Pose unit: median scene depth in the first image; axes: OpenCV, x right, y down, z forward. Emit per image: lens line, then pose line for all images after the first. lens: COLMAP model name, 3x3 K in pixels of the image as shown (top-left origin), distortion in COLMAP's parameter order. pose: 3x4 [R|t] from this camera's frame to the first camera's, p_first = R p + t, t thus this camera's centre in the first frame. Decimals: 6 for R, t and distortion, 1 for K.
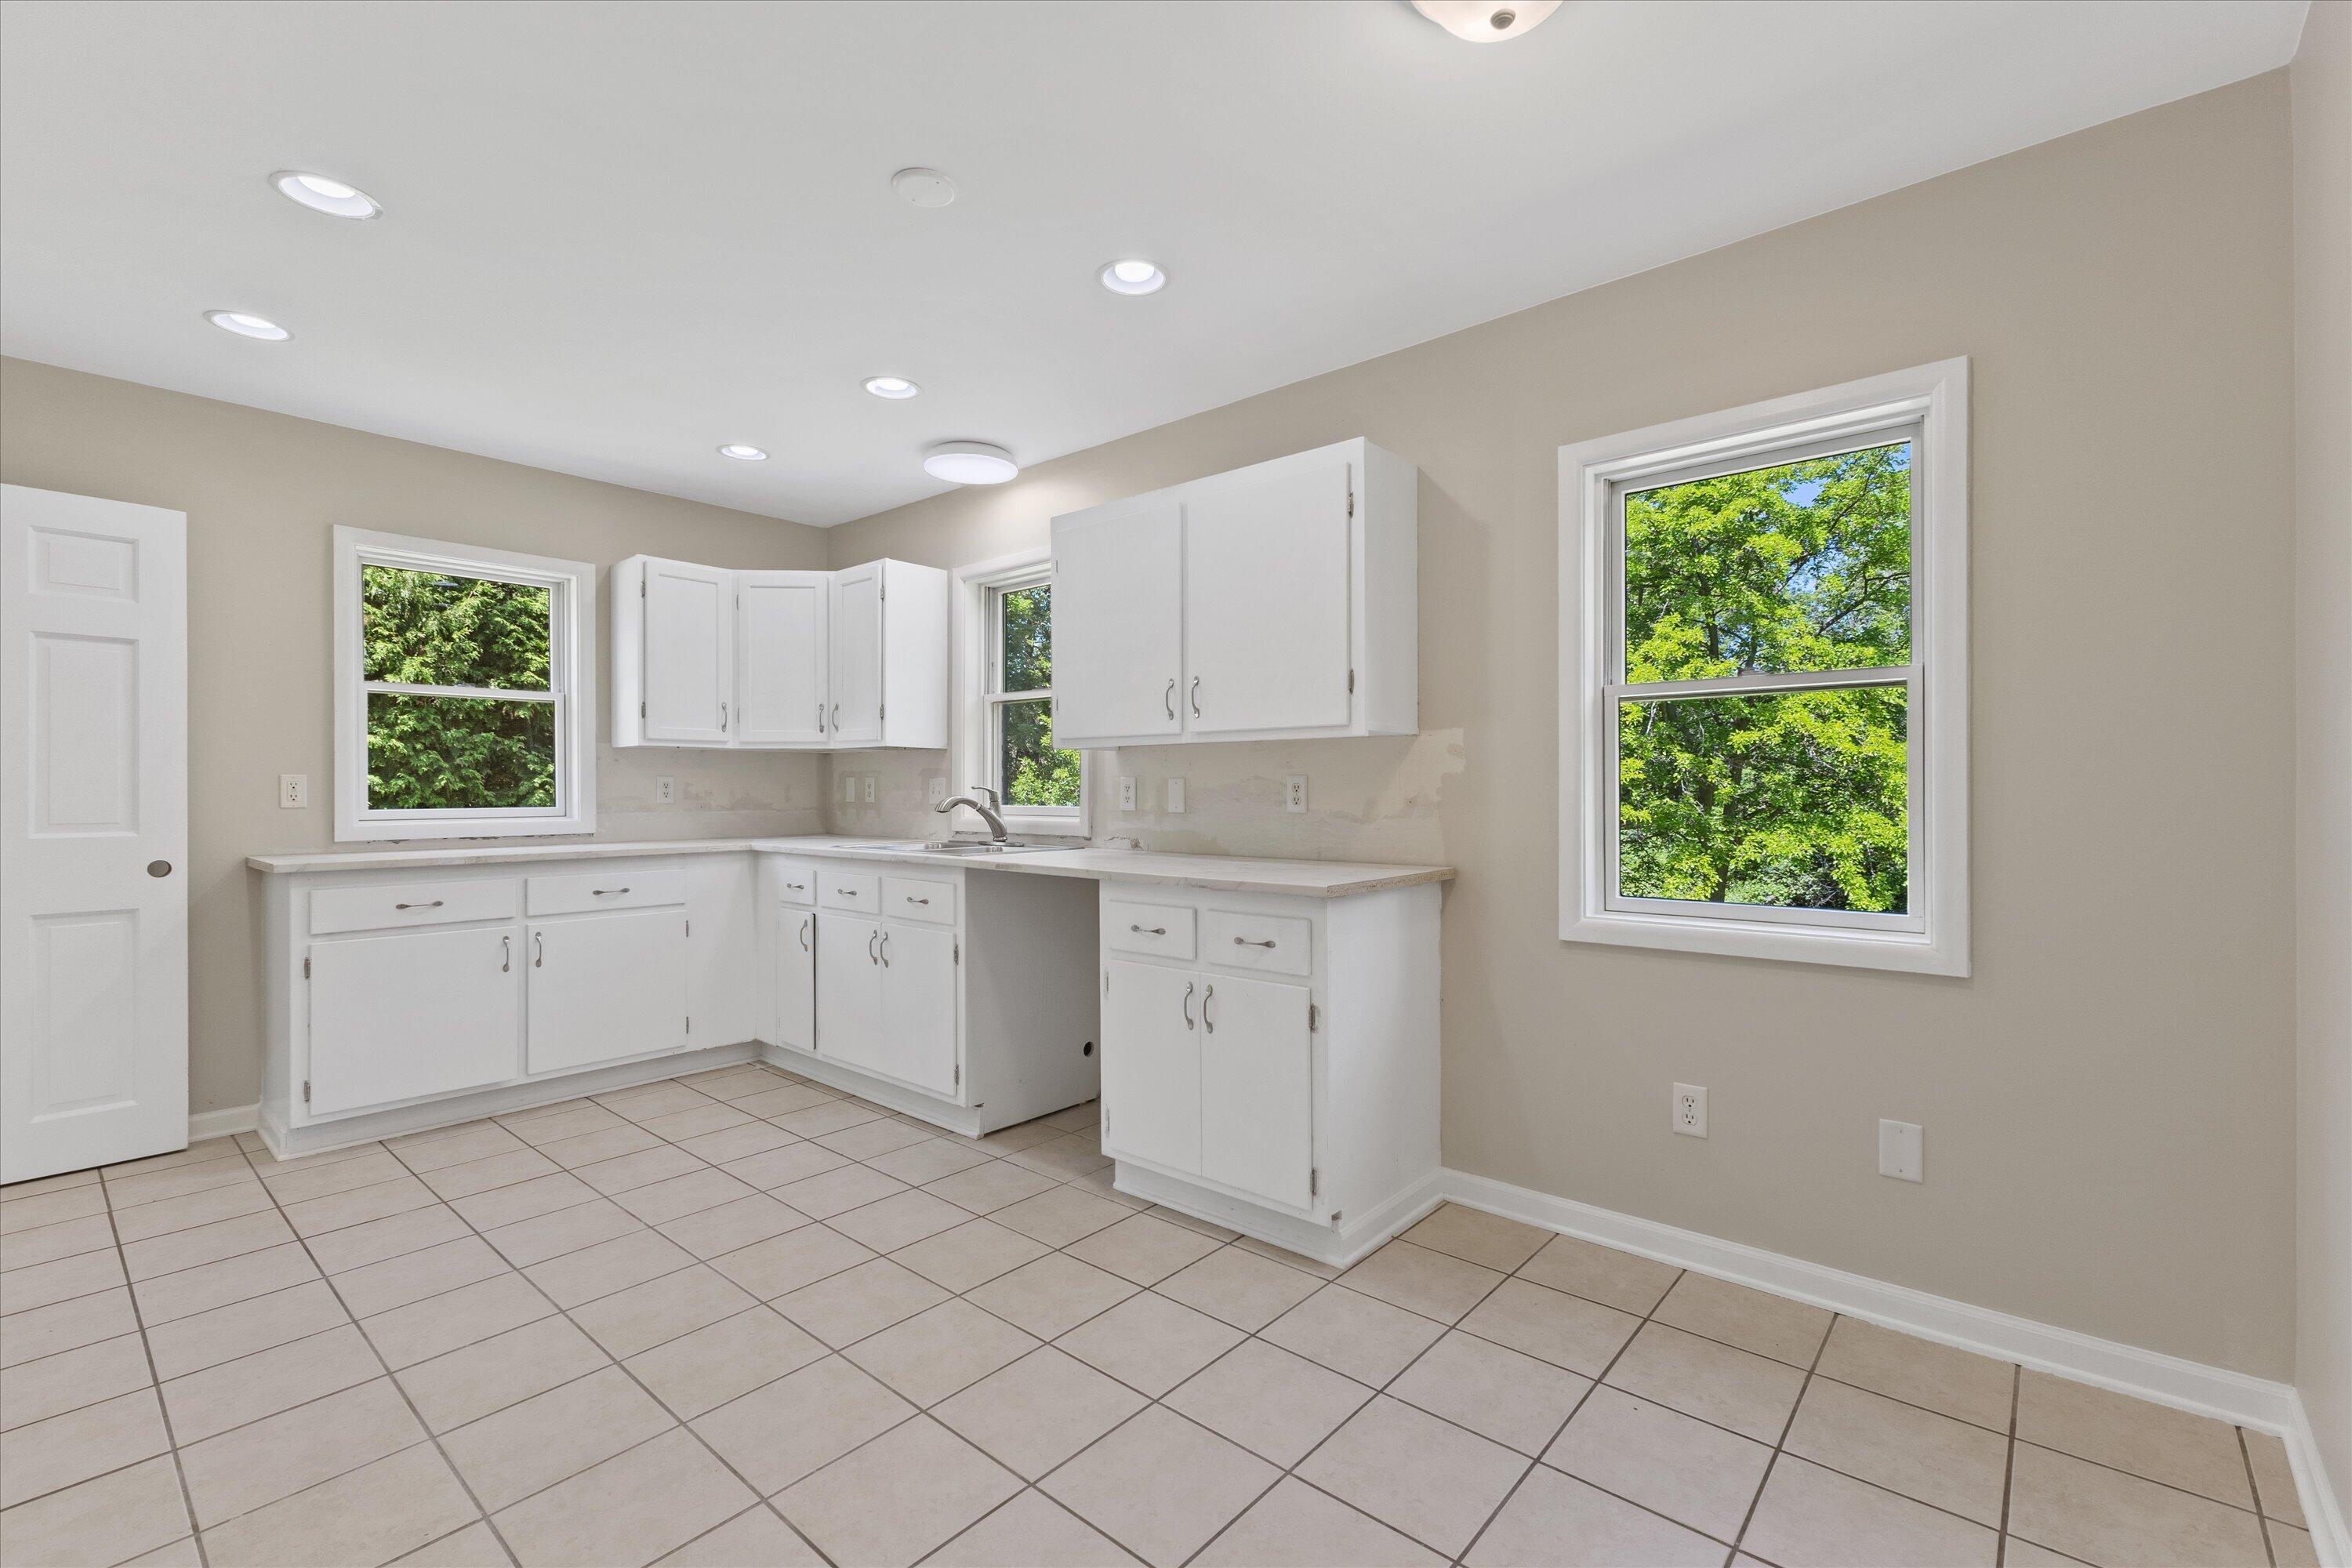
lens RADIAL K [[1018.0, 0, 1178.1], [0, 1018.0, 793.8], [0, 0, 1]] dist [0.012991, -0.002012]
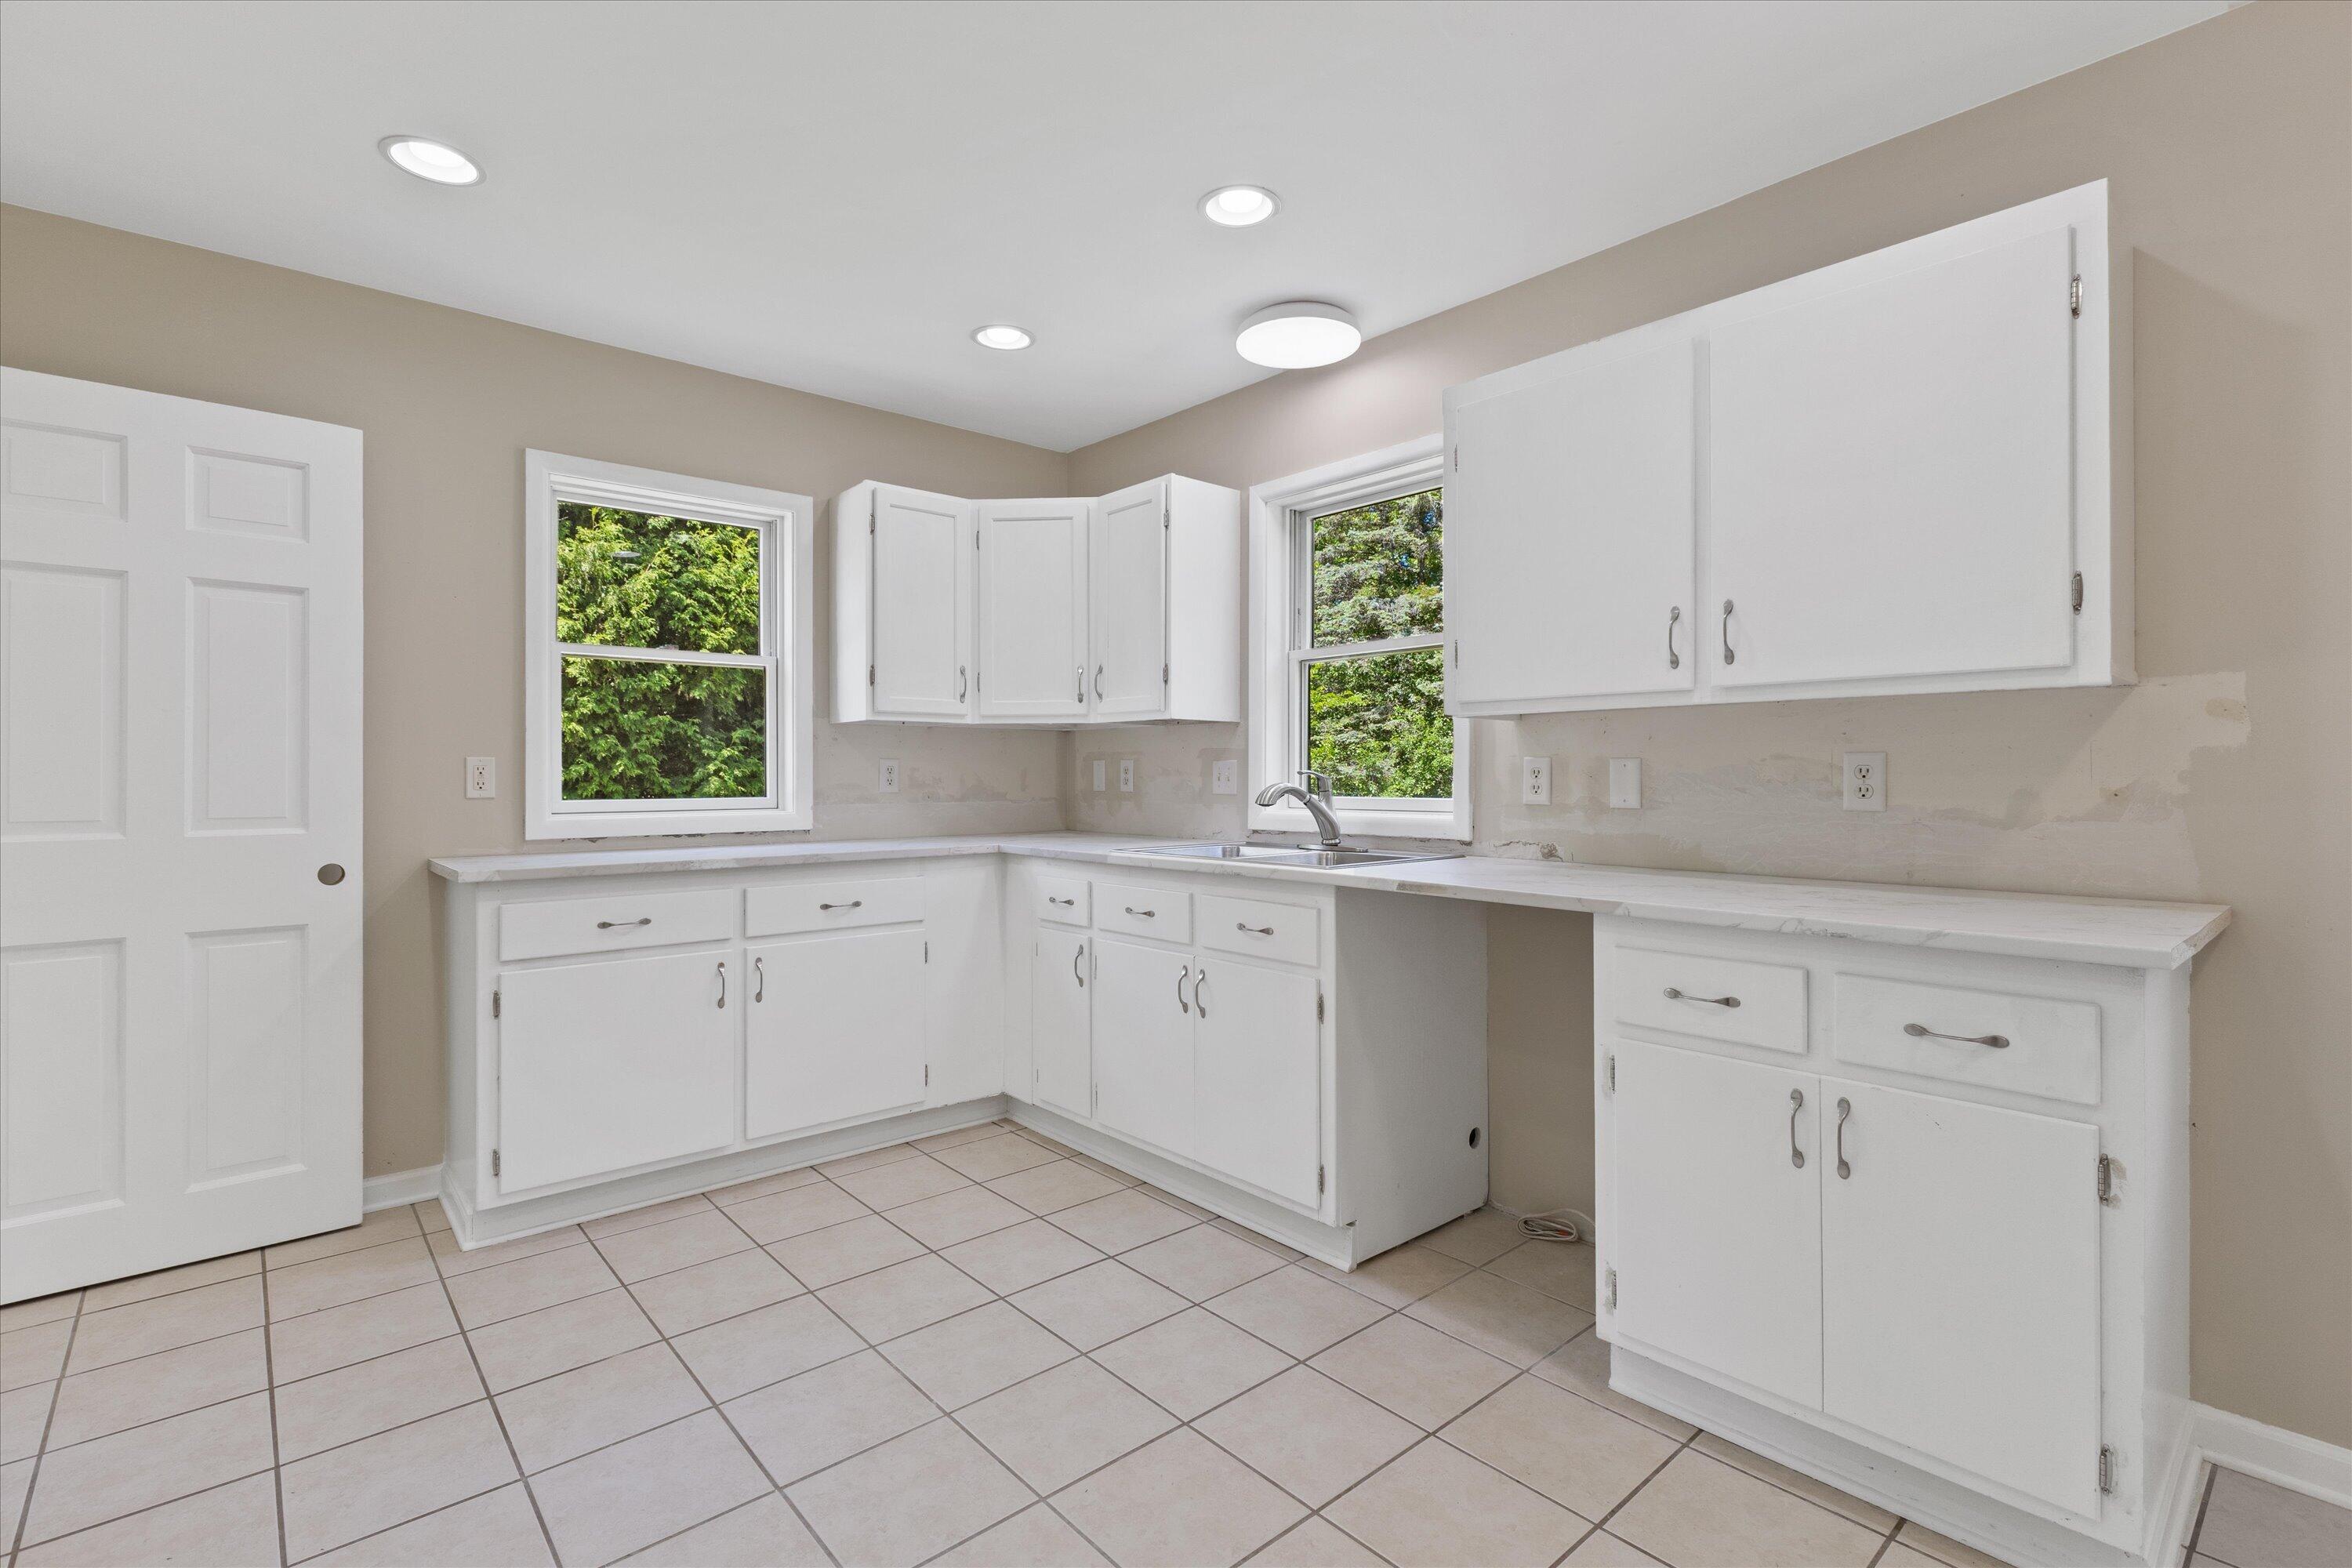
lens RADIAL K [[1078.5, 0, 1176.5], [0, 1078.5, 776.8], [0, 0, 1]] dist [0.002812, 0.001191]
pose [[0.990742, -0.000254, -0.135760, -0.214056], [-0.000260, 0.999993, -0.003771, -0.000137], [0.135760, 0.003771, 0.990735, 0.244597]]
